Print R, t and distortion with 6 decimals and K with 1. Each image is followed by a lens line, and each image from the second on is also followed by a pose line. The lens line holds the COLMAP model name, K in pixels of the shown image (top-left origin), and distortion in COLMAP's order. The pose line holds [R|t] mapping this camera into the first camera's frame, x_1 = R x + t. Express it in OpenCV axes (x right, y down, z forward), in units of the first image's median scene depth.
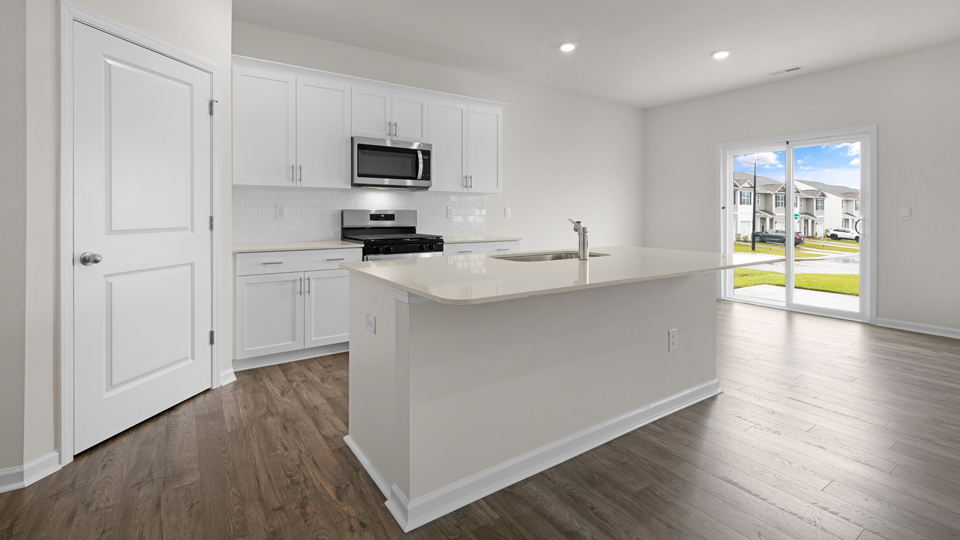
lens RADIAL K [[458.4, 0, 501.5], [0, 458.4, 204.4], [0, 0, 1]] dist [0.000628, -0.000633]
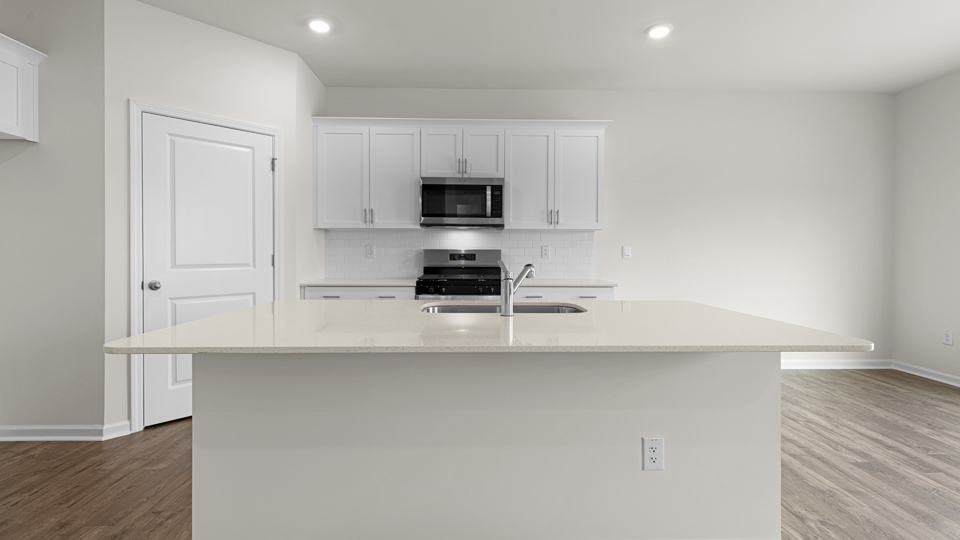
lens RADIAL K [[452.7, 0, 483.8], [0, 452.7, 253.0], [0, 0, 1]] dist [0.000763, 0.000047]
pose [[0.822599, 0.000609, -0.568622, 0.371007], [0.009324, 0.999851, 0.014559, 0.006524], [0.568546, -0.017278, 0.822470, 0.250479]]
